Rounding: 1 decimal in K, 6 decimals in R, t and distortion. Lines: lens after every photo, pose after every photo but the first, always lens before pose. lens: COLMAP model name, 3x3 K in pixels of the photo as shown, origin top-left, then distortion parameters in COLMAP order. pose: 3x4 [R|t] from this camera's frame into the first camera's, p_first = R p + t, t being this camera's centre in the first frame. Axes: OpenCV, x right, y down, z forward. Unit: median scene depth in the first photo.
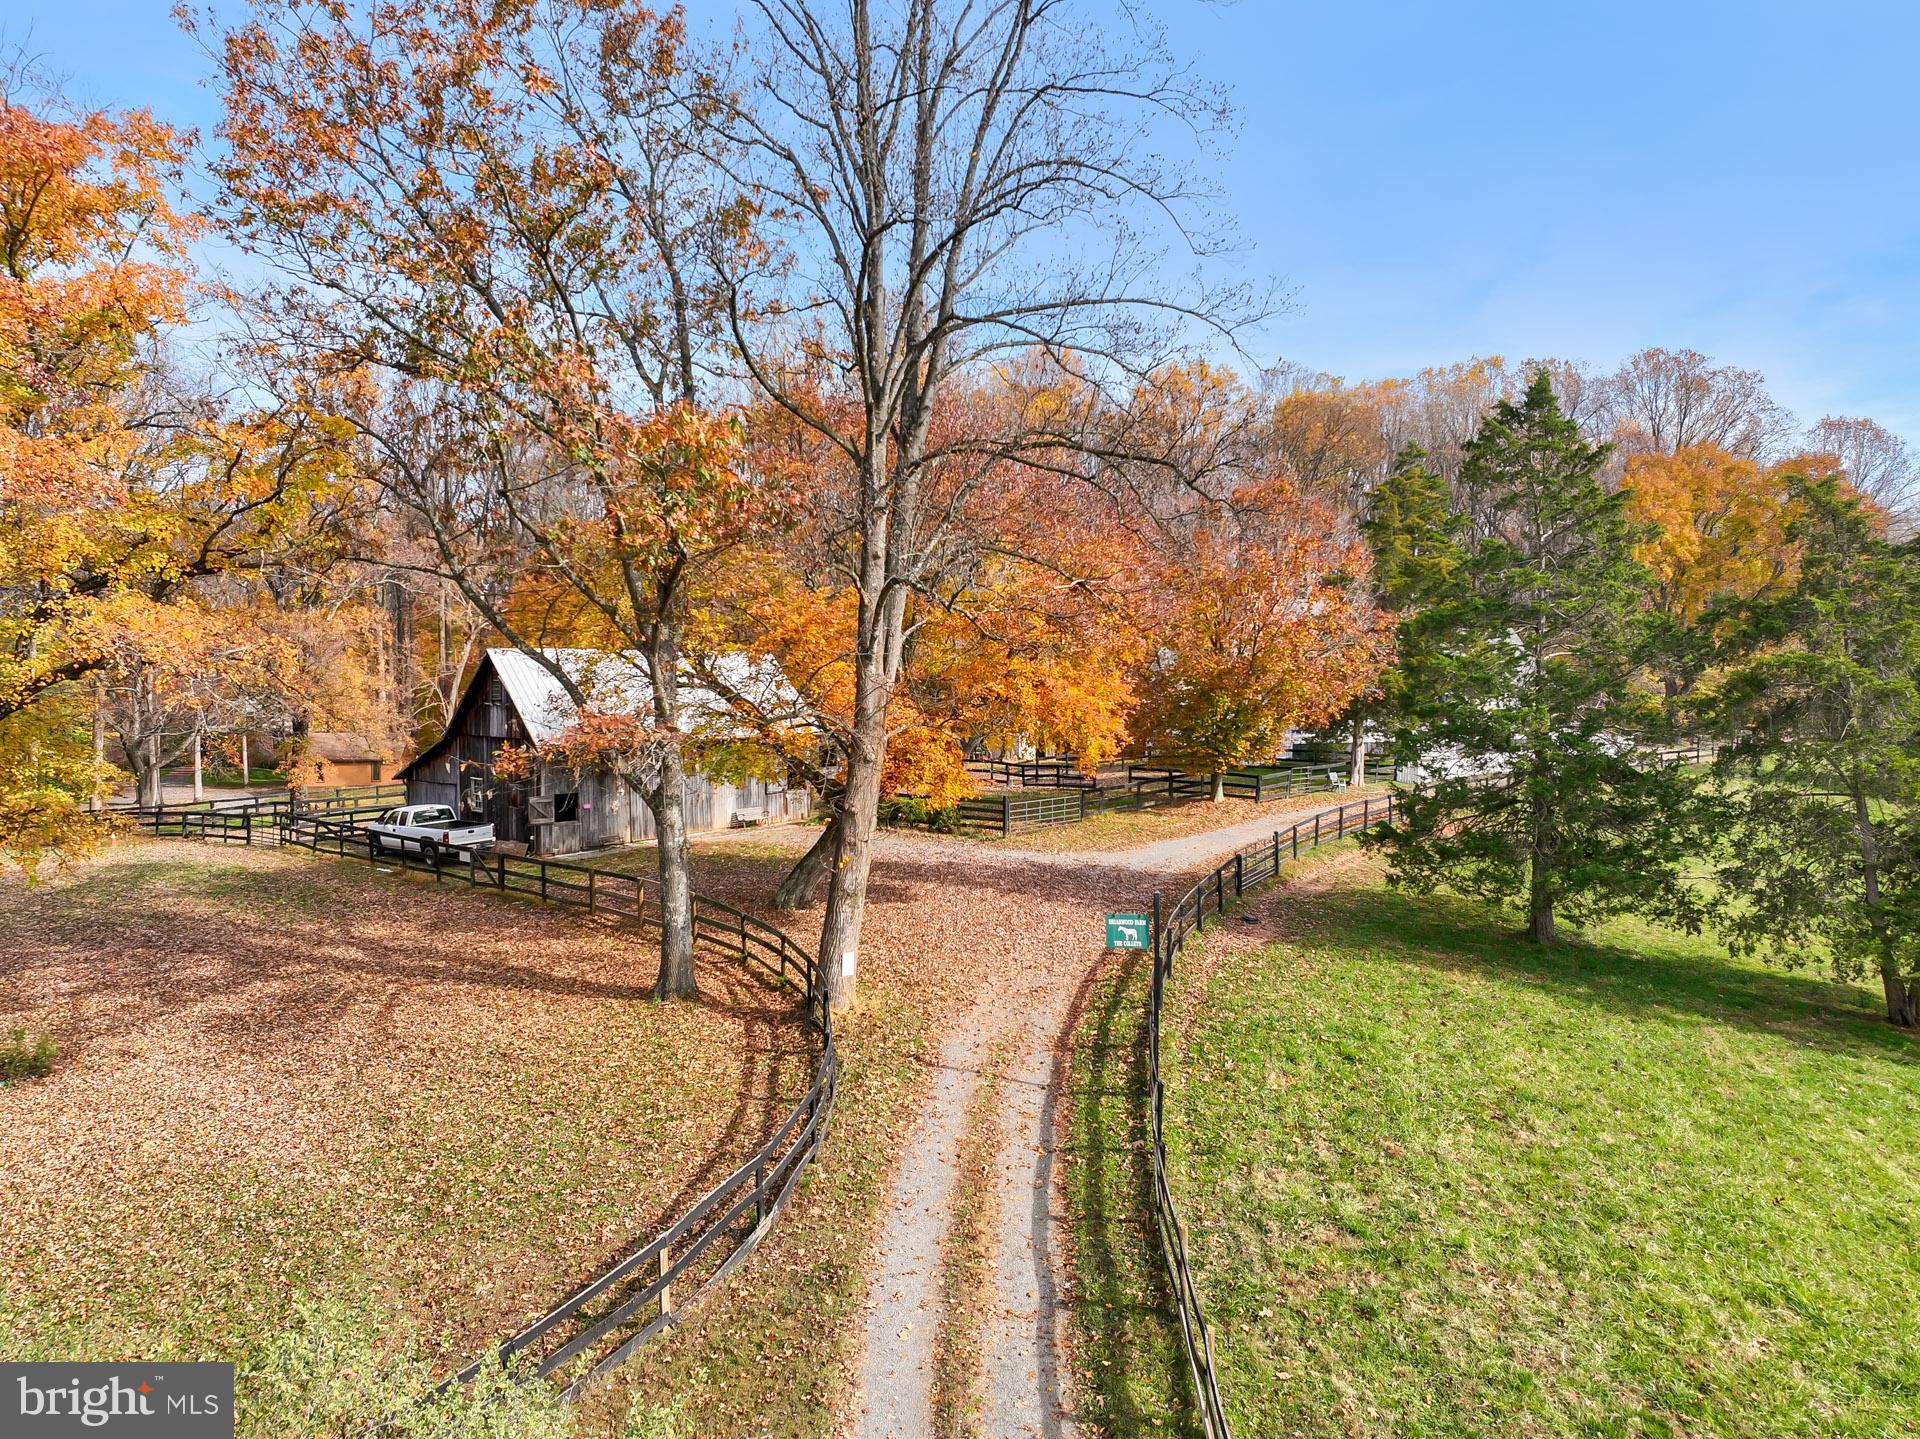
lens RADIAL K [[1344.1, 0, 960.0], [0, 1344.1, 719.5], [0, 0, 1]] dist [0.004803, 0.001105]
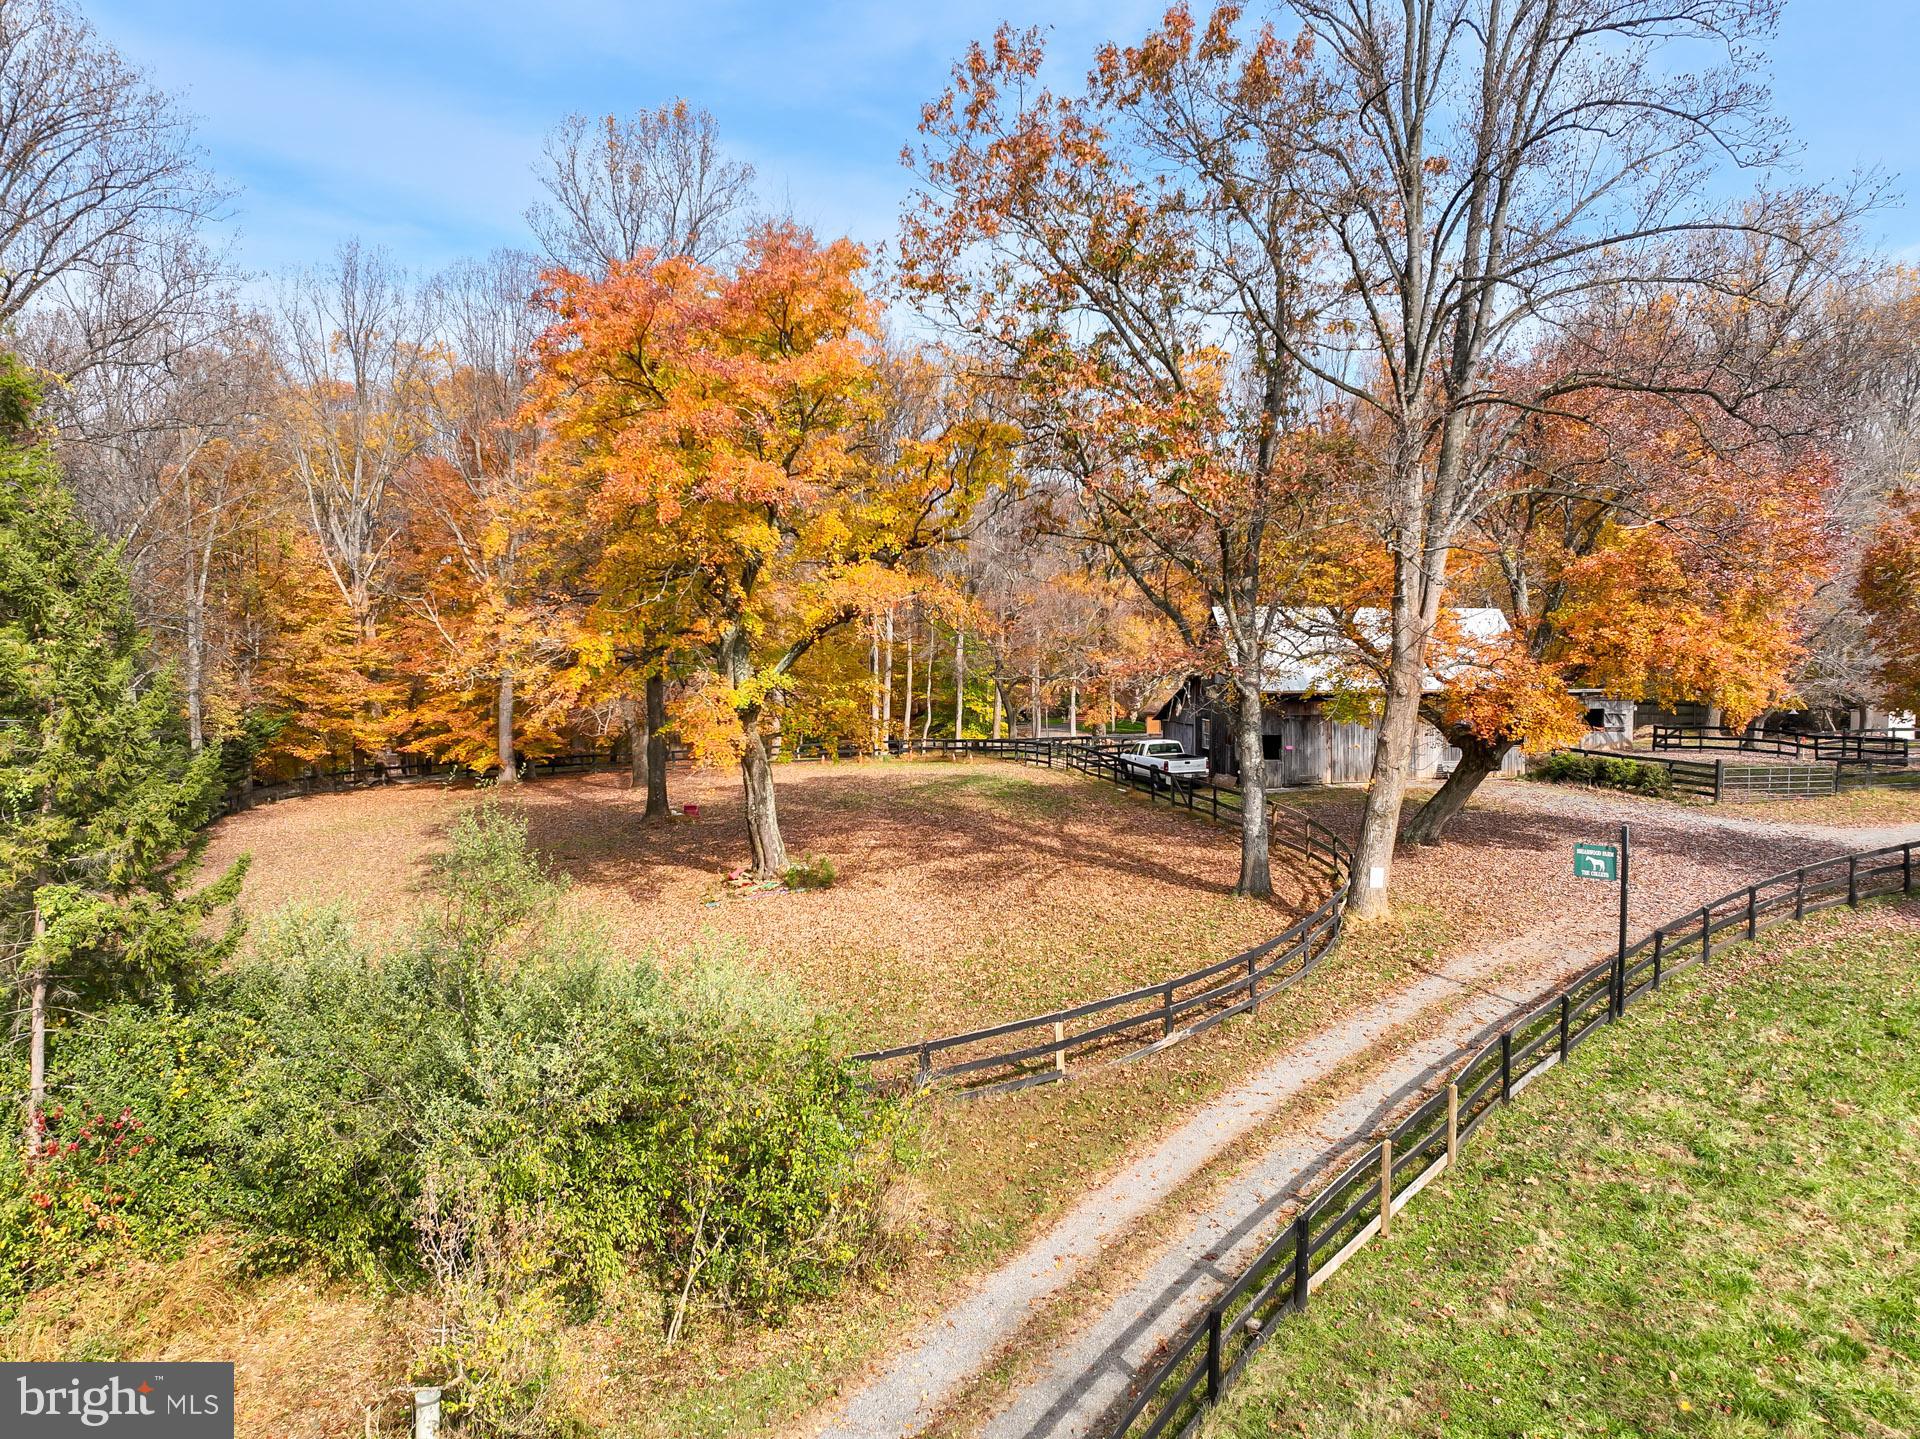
lens RADIAL K [[1344.1, 0, 960.0], [0, 1344.1, 719.5], [0, 0, 1]] dist [0.004803, 0.001105]
pose [[0.796969, 0.037546, -0.602852, 0.253569], [-0.025550, 0.999268, 0.028458, 0.023740], [0.603479, -0.007277, 0.797346, -0.075071]]
